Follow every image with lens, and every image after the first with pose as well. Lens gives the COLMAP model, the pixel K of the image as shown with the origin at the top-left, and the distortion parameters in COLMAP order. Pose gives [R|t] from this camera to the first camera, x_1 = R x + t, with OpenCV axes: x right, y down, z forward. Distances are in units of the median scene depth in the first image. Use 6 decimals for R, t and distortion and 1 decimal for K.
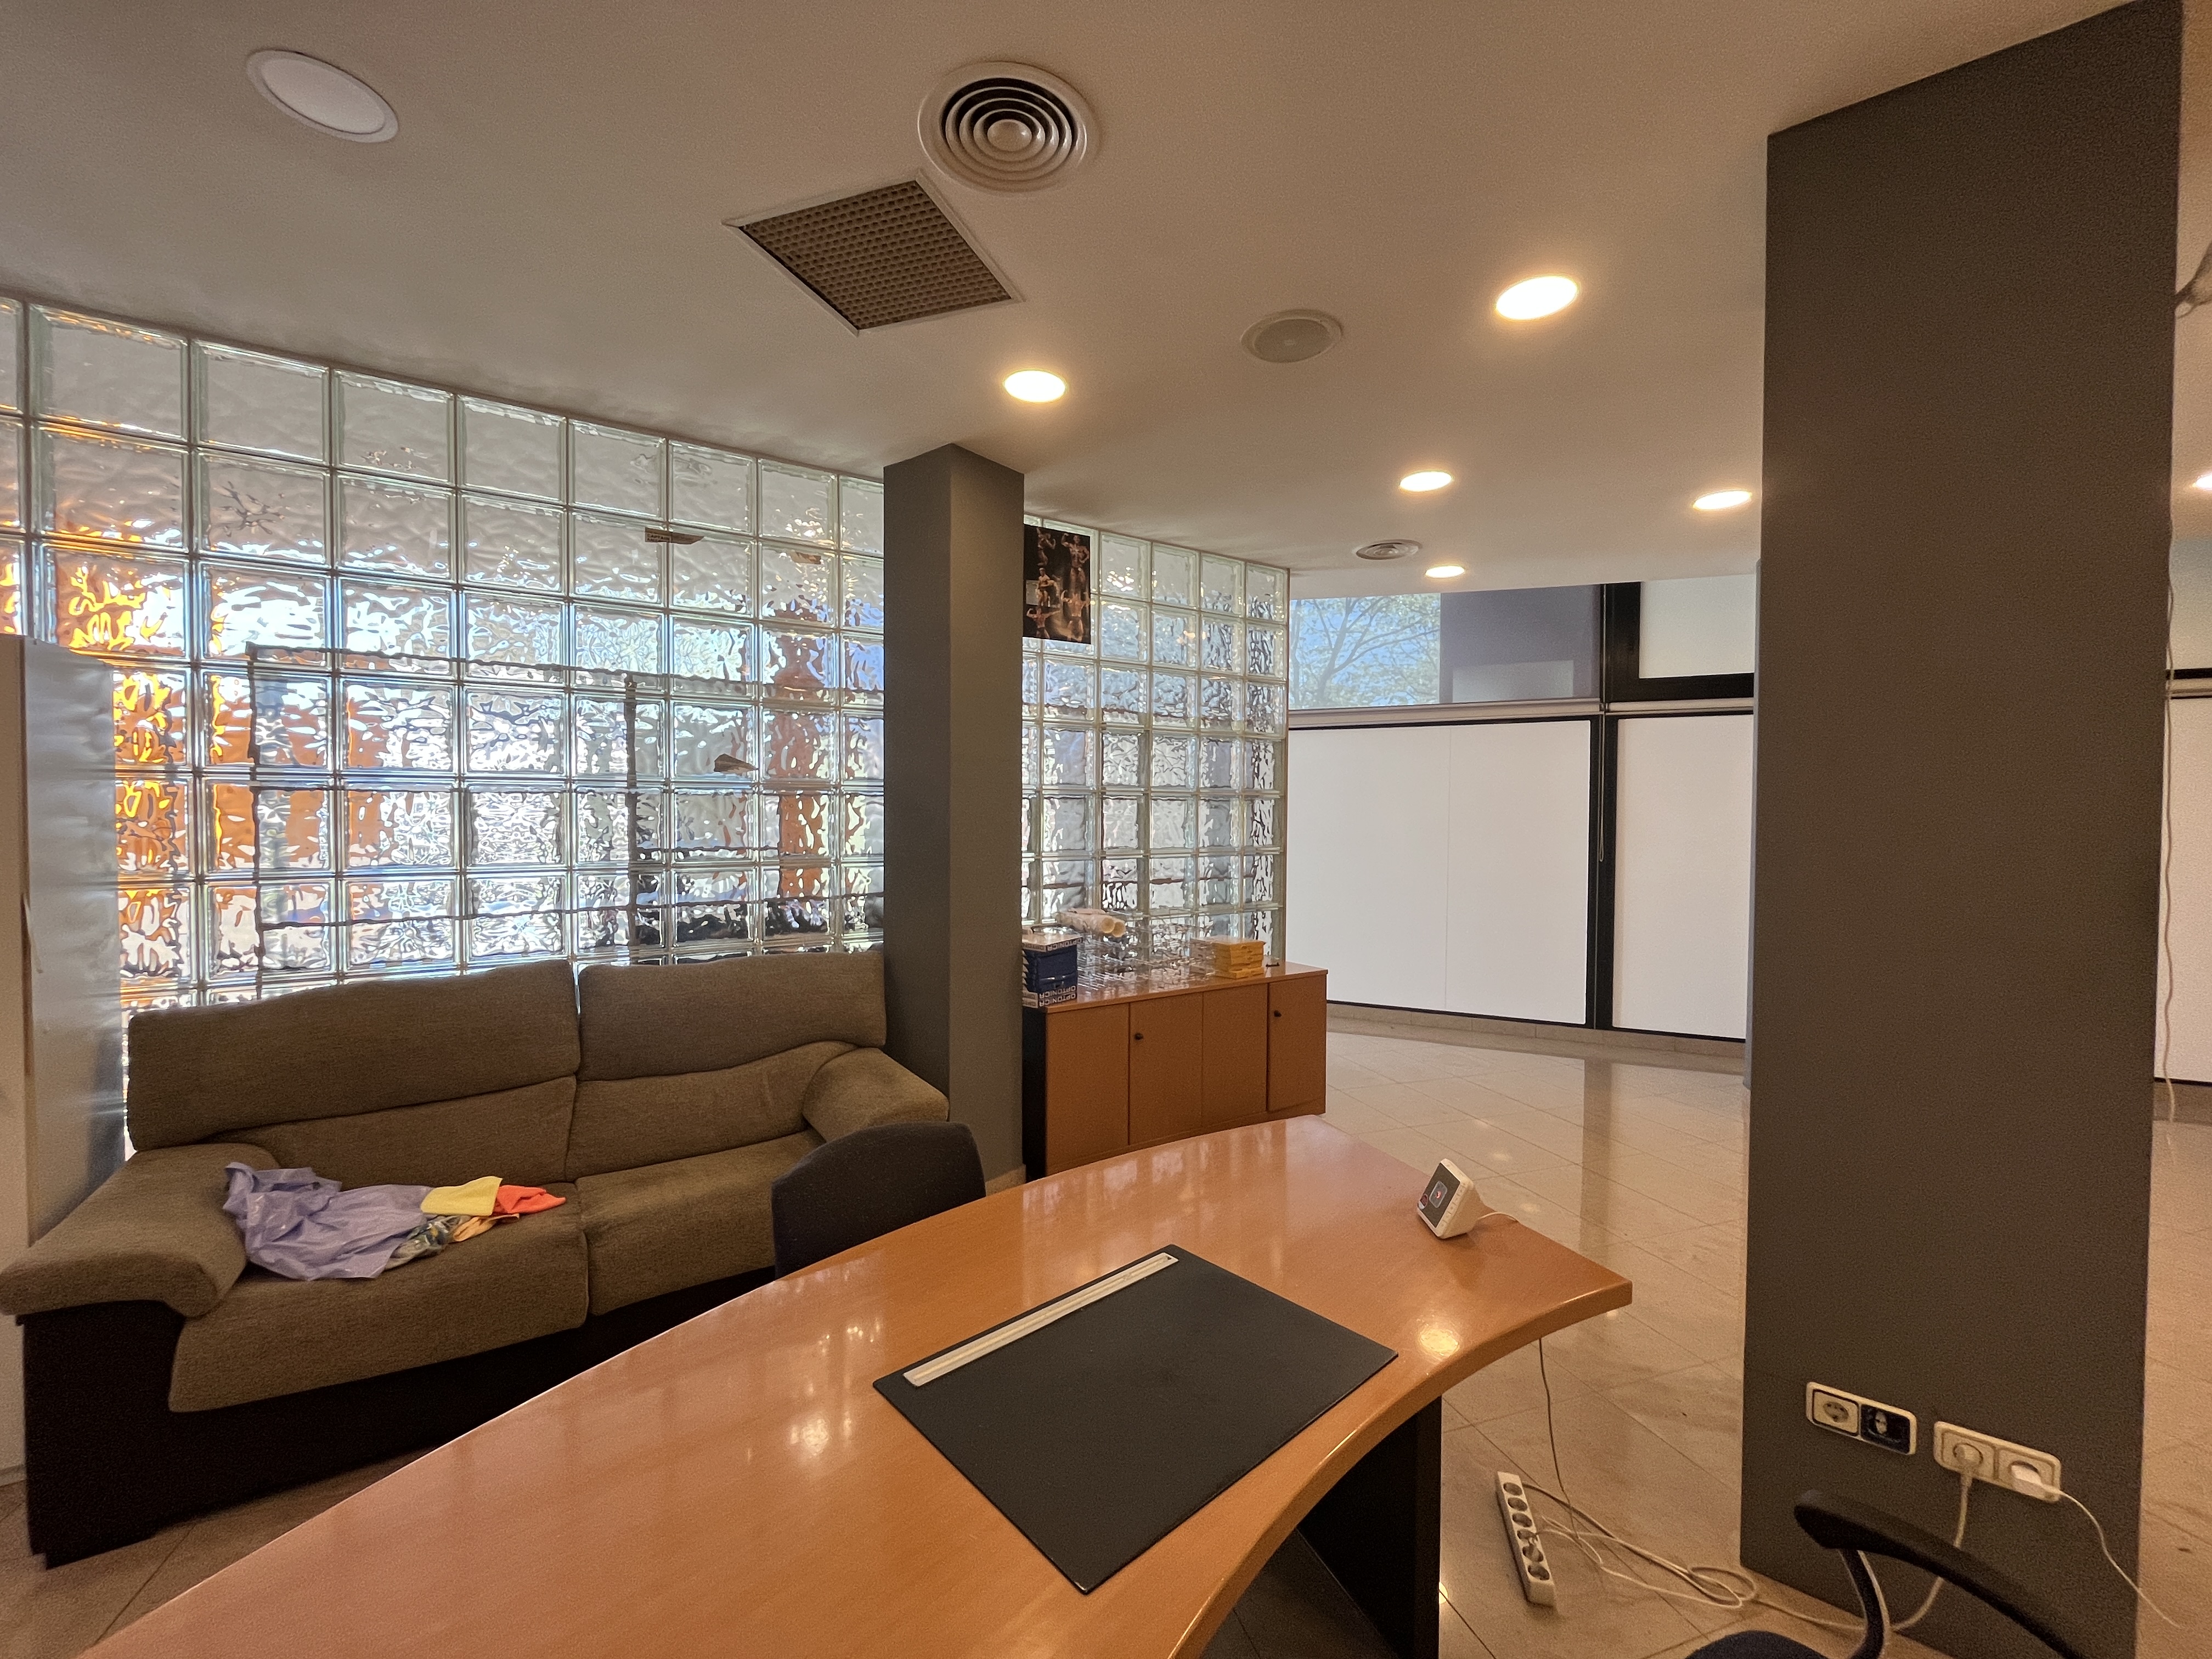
lens RADIAL K [[895.4, 0, 1096.6], [0, 895.4, 830.9], [0, 0, 1]] dist [-0.001746, -0.000507]
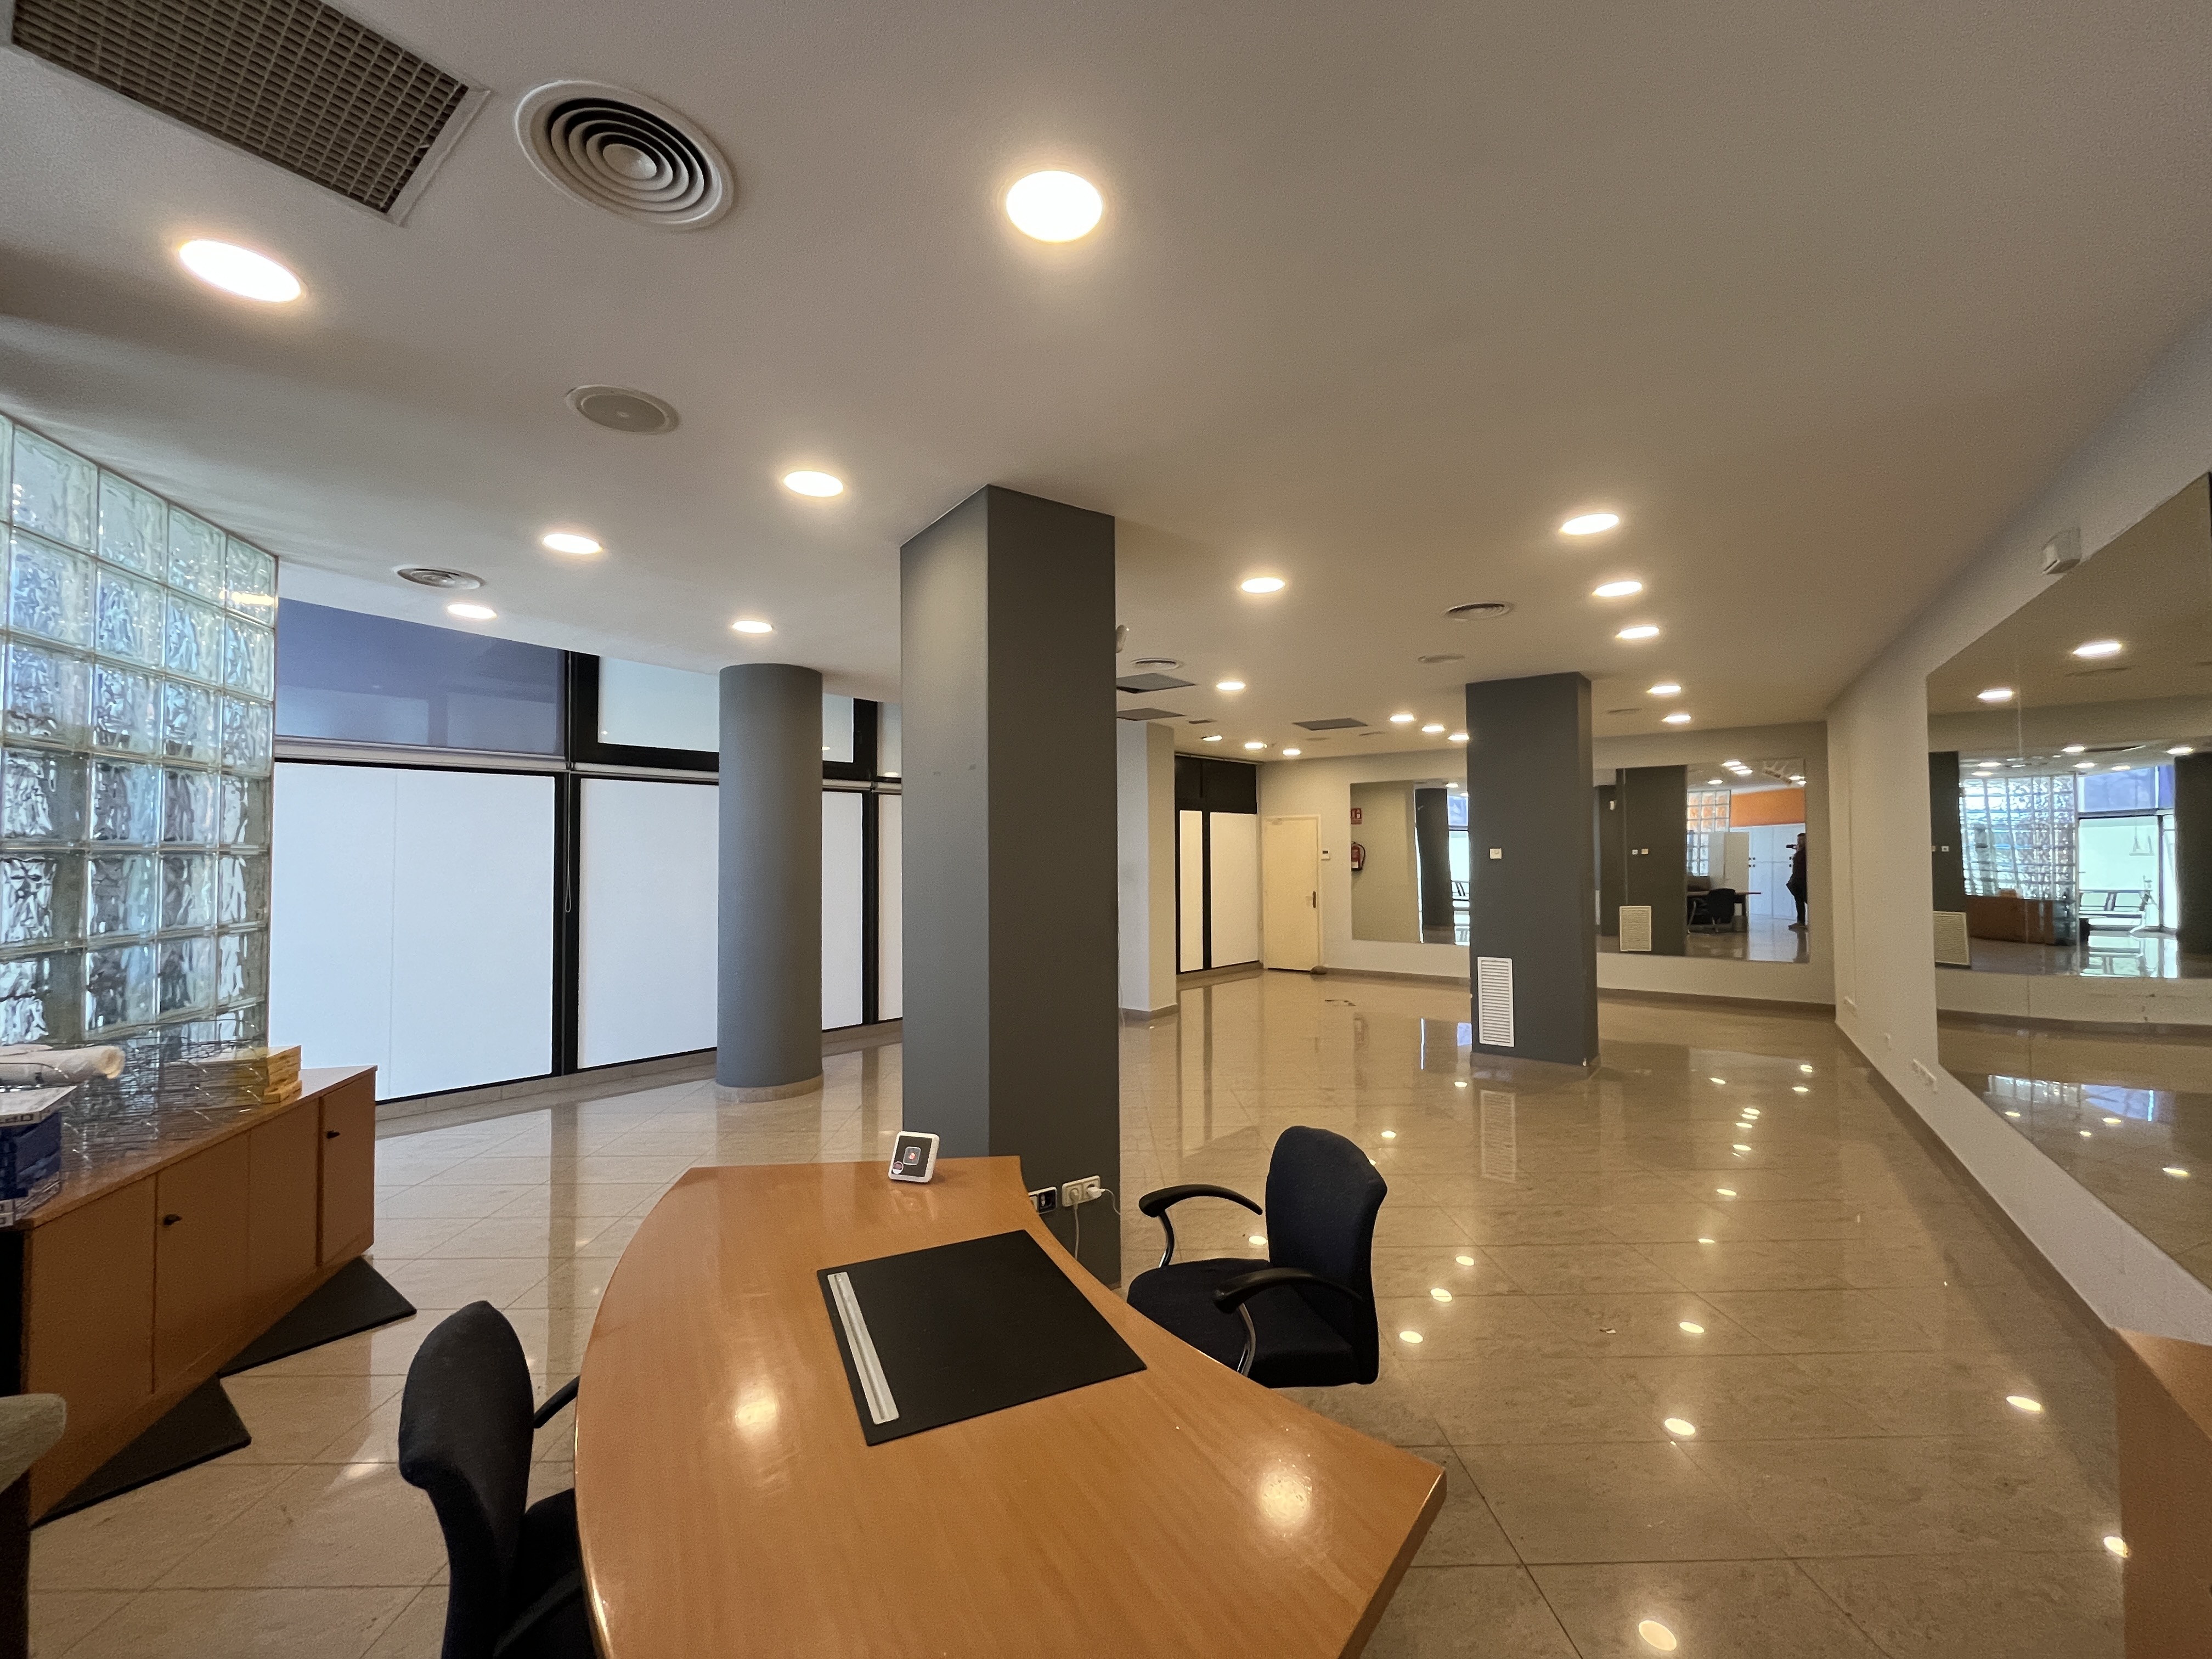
lens RADIAL K [[895.4, 0, 1096.6], [0, 895.4, 830.9], [0, 0, 1]] dist [-0.001746, -0.000507]
pose [[0.310630, 0.020571, 0.950308, -0.255342], [0.029881, 0.999060, -0.031393, -0.010277], [-0.950061, 0.038147, 0.309724, 0.088680]]
